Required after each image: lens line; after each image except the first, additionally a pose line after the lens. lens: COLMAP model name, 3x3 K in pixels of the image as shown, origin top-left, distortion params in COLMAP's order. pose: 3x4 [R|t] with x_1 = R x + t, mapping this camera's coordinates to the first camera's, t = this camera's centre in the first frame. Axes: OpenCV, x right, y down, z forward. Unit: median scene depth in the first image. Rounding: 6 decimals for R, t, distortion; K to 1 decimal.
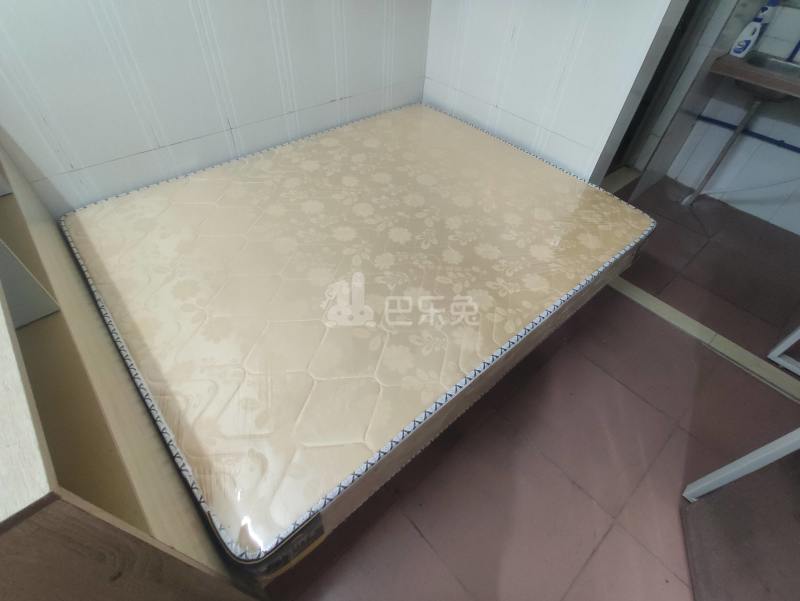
lens RADIAL K [[395.4, 0, 396.5], [0, 395.4, 297.5], [0, 0, 1]] dist [0.000045, 0.001123]
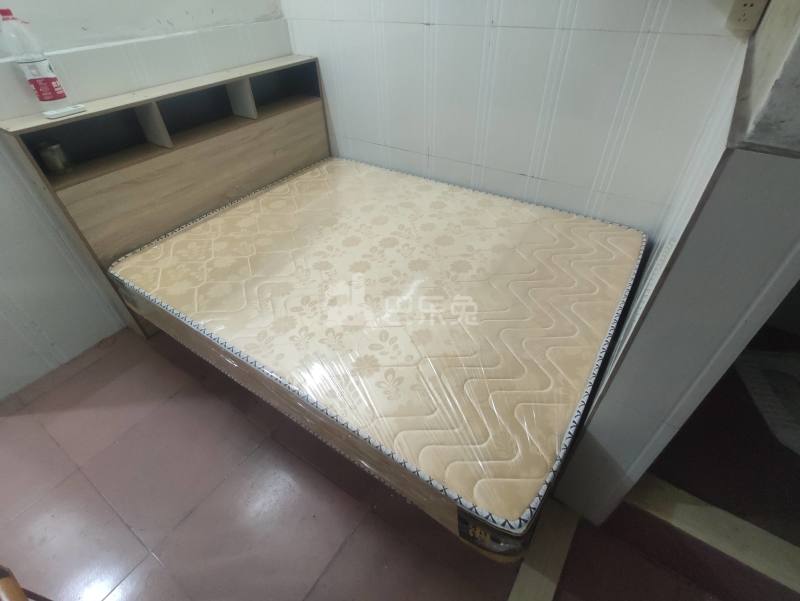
lens RADIAL K [[395.4, 0, 398.0], [0, 395.4, 297.5], [0, 0, 1]] dist [0.000045, 0.001123]
pose [[0.241305, 0.586564, -0.773120, 0.819535], [-0.677653, 0.672110, 0.298420, -0.439638], [0.694664, 0.451897, 0.559670, 0.438339]]
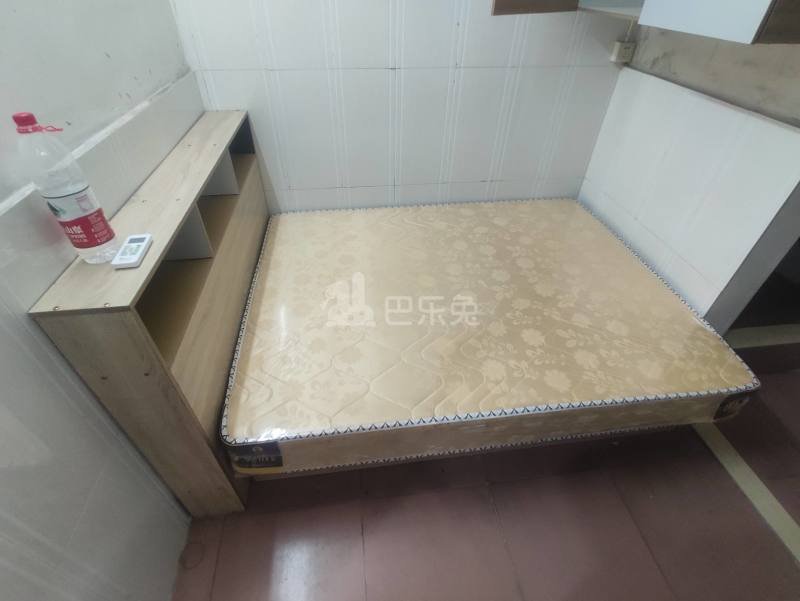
lens RADIAL K [[395.4, 0, 396.1], [0, 395.4, 298.3], [0, 0, 1]] dist [0.000045, 0.001123]
pose [[0.830921, 0.329233, -0.448527, 0.316374], [-0.389594, 0.919808, -0.046575, -0.016689], [0.397225, 0.213444, 0.892555, -0.108943]]
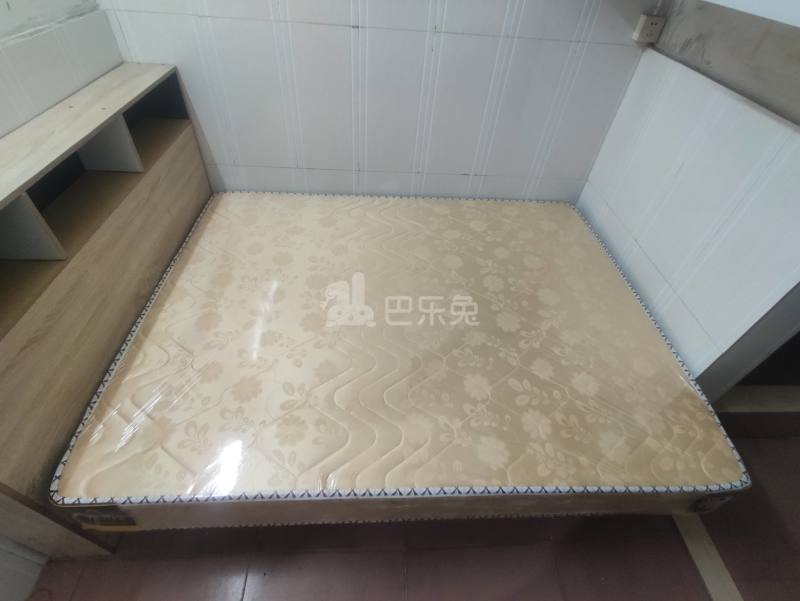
lens RADIAL K [[395.4, 0, 397.9], [0, 395.4, 297.5], [0, 0, 1]] dist [0.000045, 0.001123]
pose [[0.782019, 0.439961, -0.441454, 0.336452], [-0.476257, 0.878721, 0.032078, -0.200121], [0.402028, 0.185160, 0.896710, 0.096873]]
